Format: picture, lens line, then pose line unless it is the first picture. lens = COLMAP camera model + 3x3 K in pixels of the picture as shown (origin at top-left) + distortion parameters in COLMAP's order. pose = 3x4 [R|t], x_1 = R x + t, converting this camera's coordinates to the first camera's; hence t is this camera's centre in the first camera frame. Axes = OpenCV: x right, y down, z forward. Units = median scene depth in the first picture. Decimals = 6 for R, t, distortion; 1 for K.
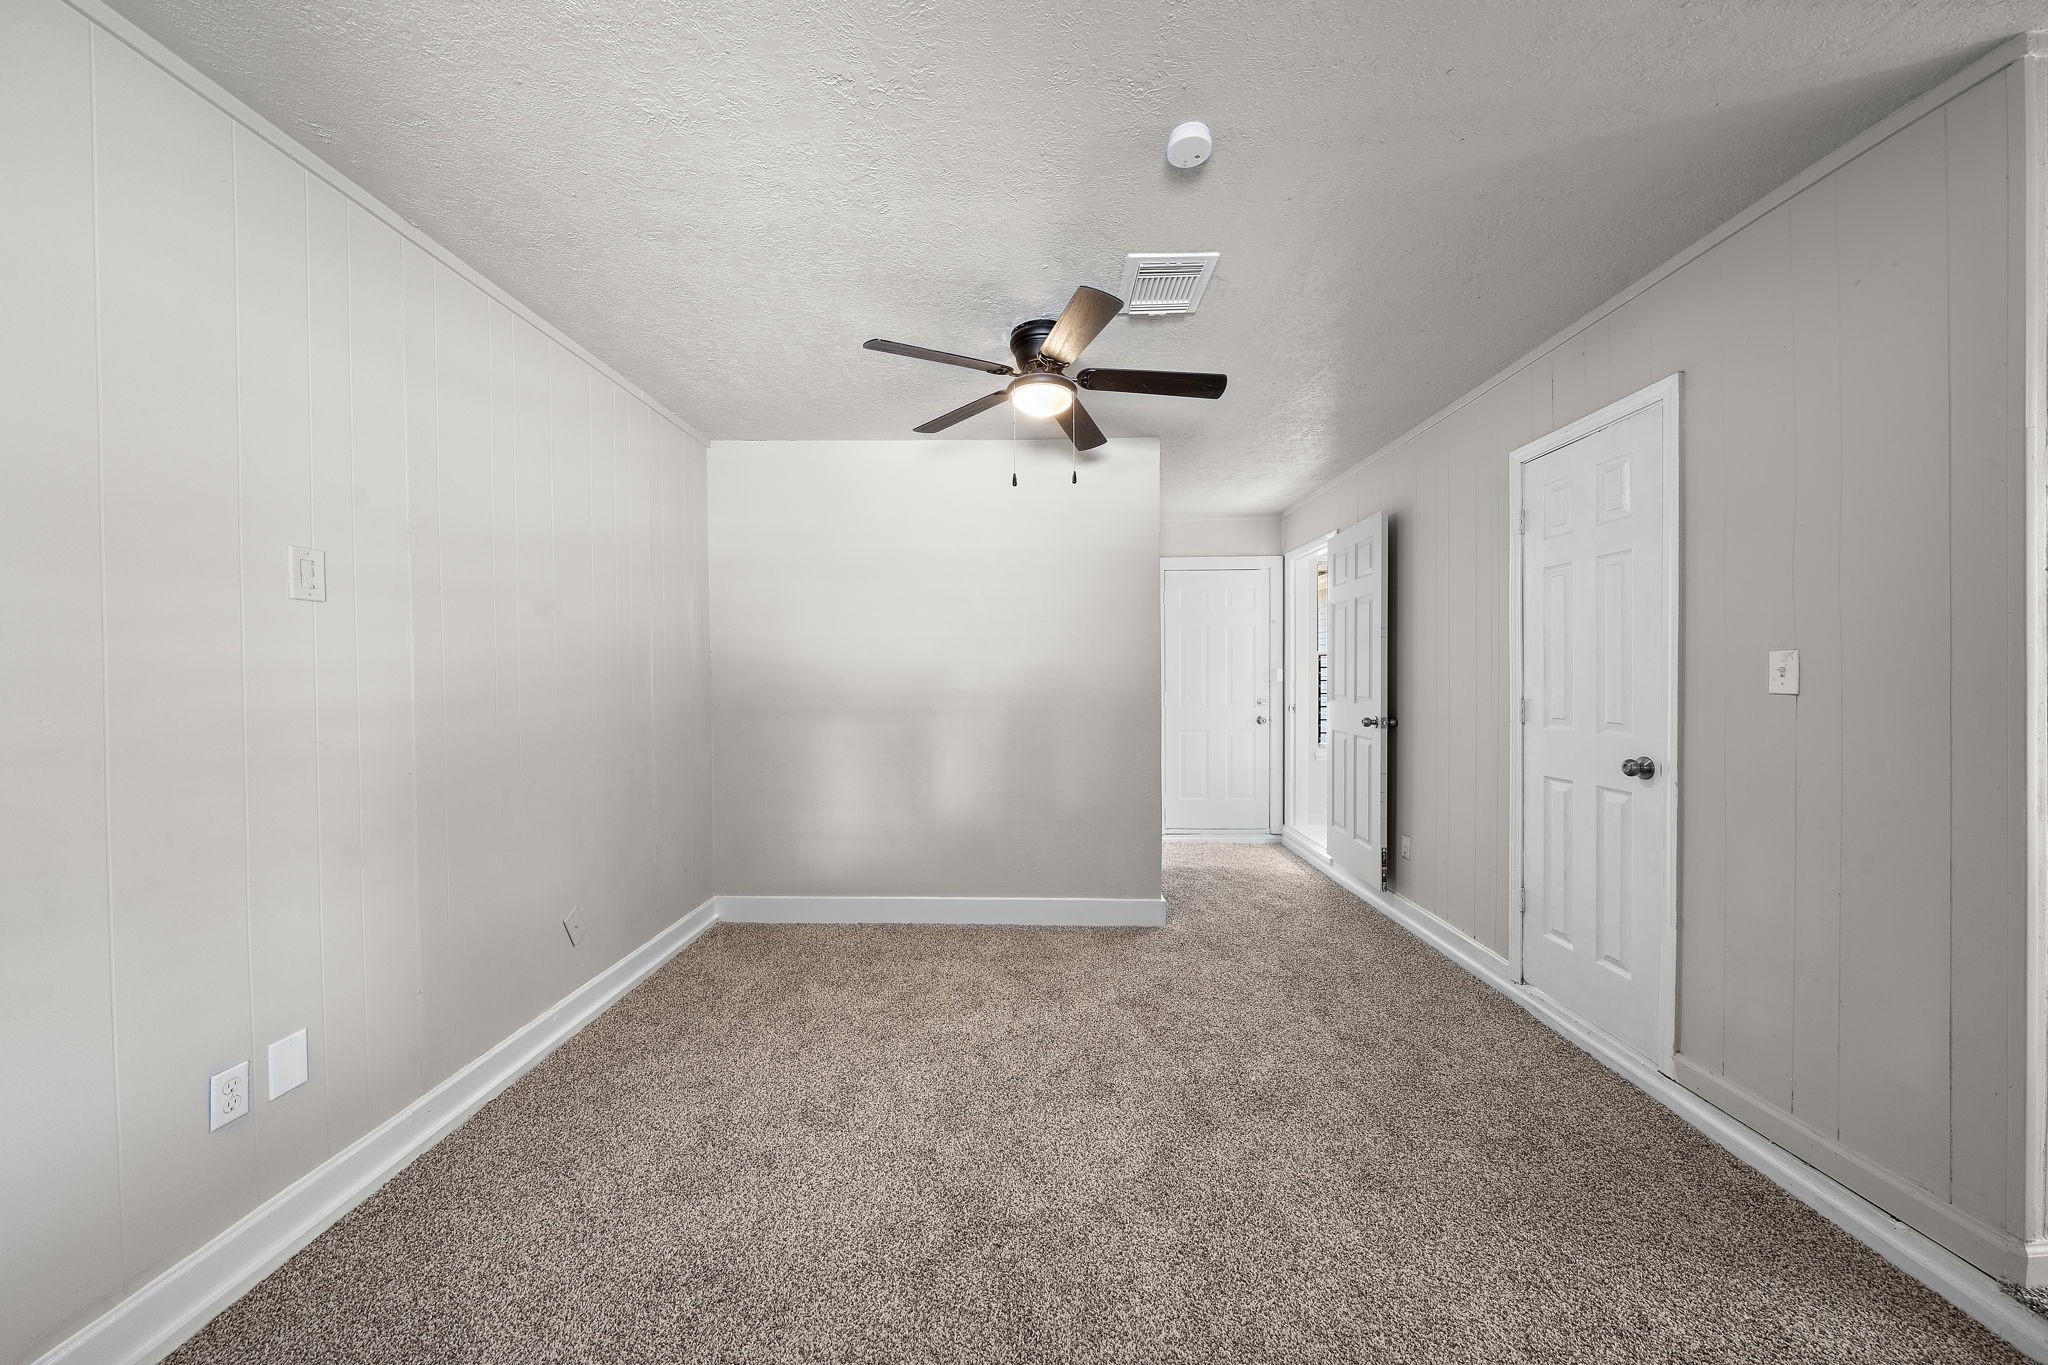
lens RADIAL K [[691.0, 0, 1032.0], [0, 691.0, 681.9], [0, 0, 1]] dist [-0.005401, 0.000490]
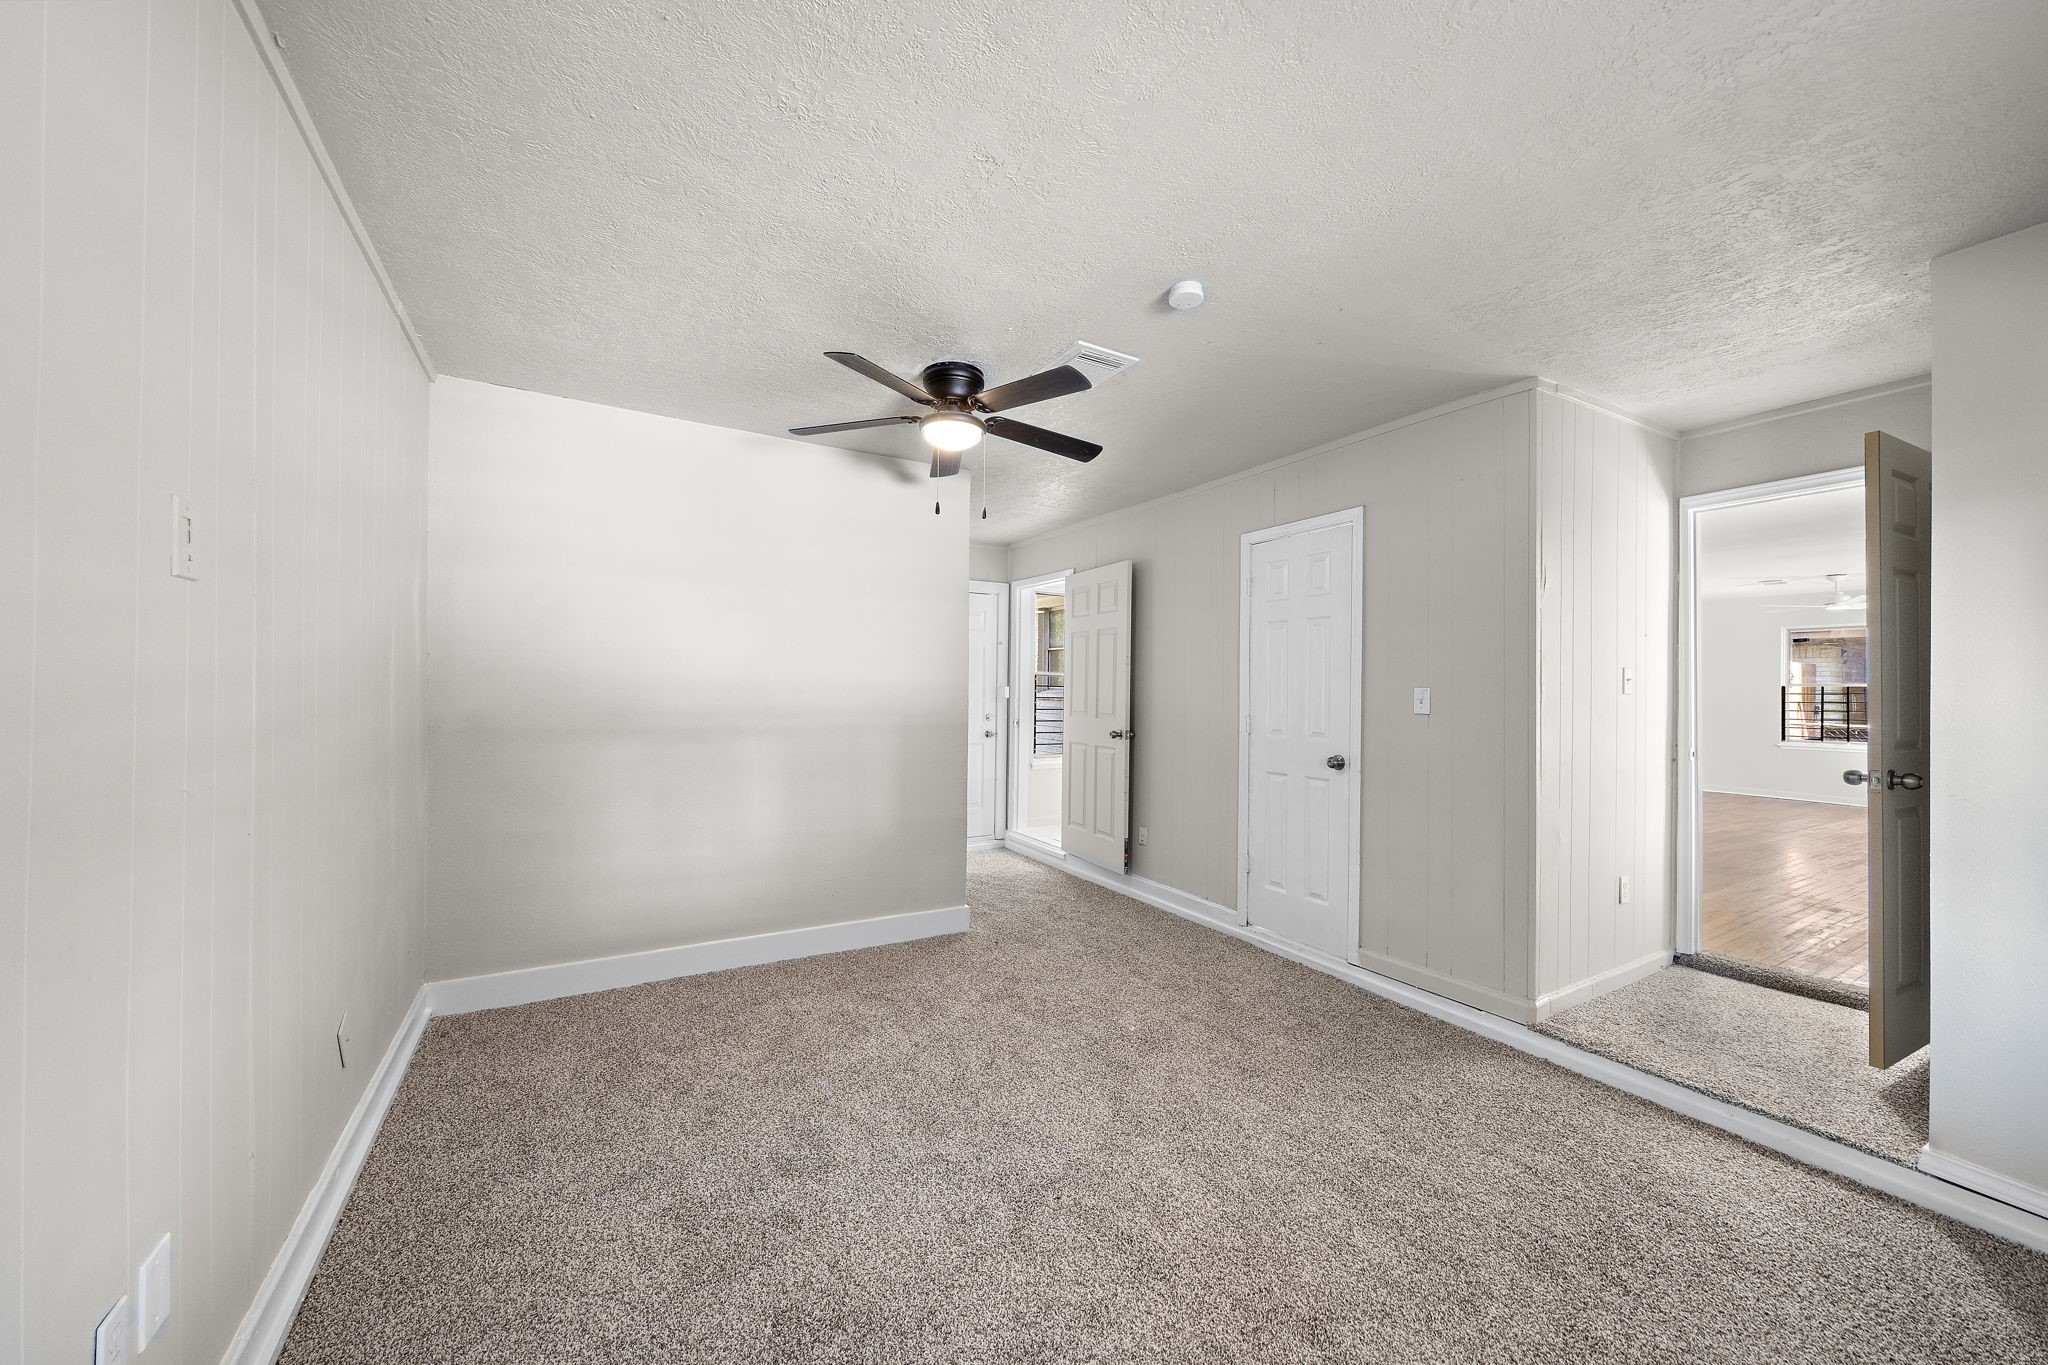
lens RADIAL K [[731.4, 0, 1028.7], [0, 731.4, 682.3], [0, 0, 1]] dist [-0.000724, -0.001123]
pose [[0.854937, 0.020727, 0.518317, -0.413249], [-0.012731, 0.999739, -0.018979, -0.008853], [-0.518575, 0.009627, 0.854978, -0.012857]]
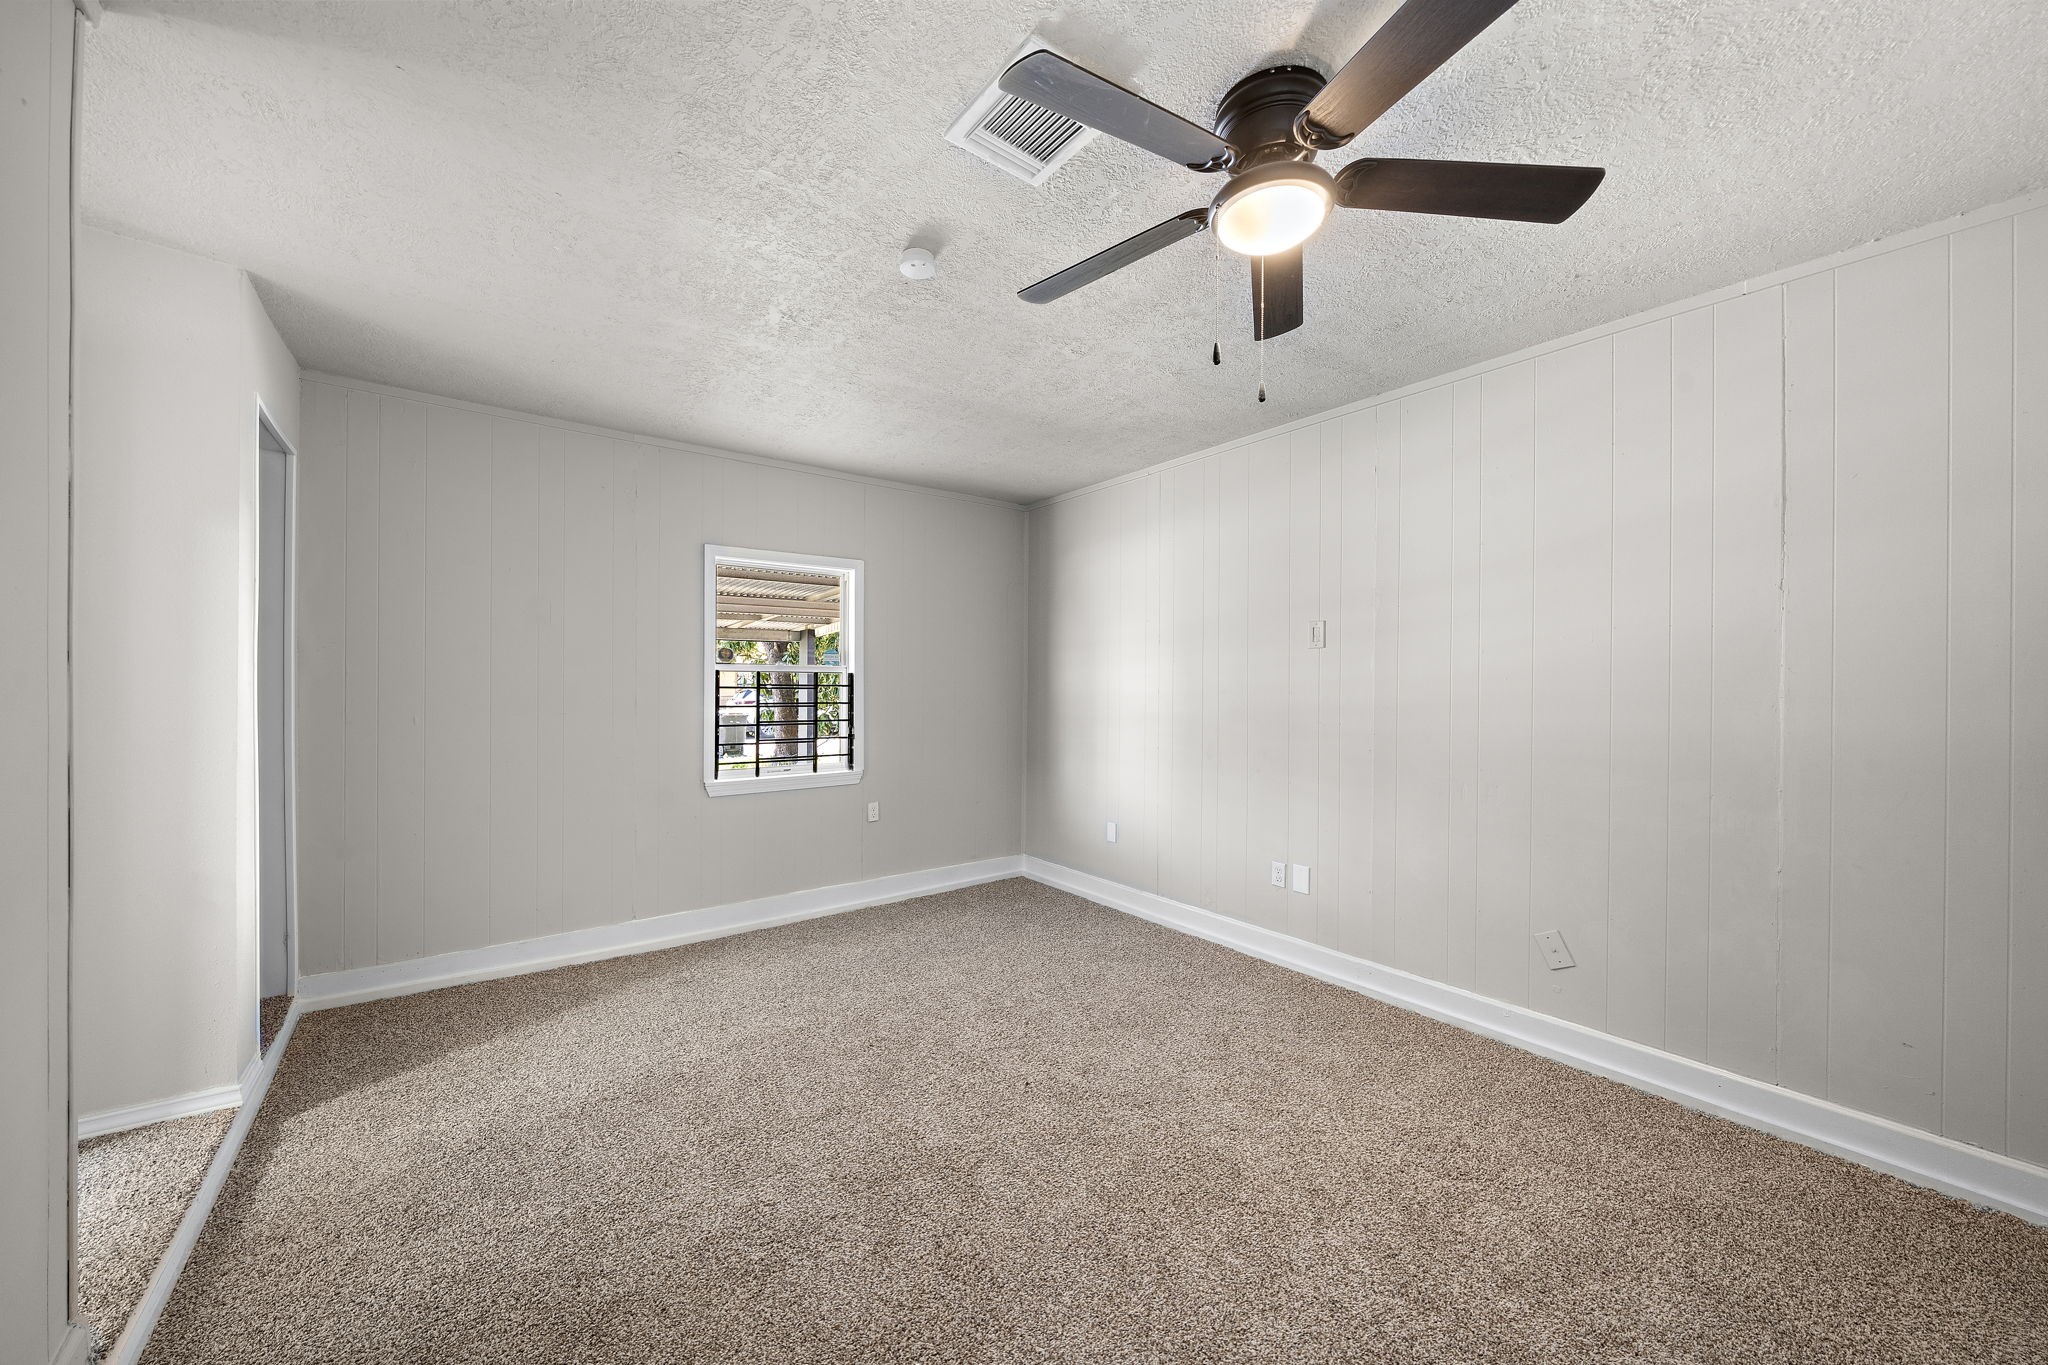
lens RADIAL K [[731.4, 0, 1027.2], [0, 731.4, 682.3], [0, 0, 1]] dist [-0.000724, -0.001123]
pose [[-0.790811, -0.002670, -0.612055, 0.508906], [-0.008898, 0.999935, 0.007134, -0.019445], [0.611996, 0.011087, -0.790783, 1.239655]]
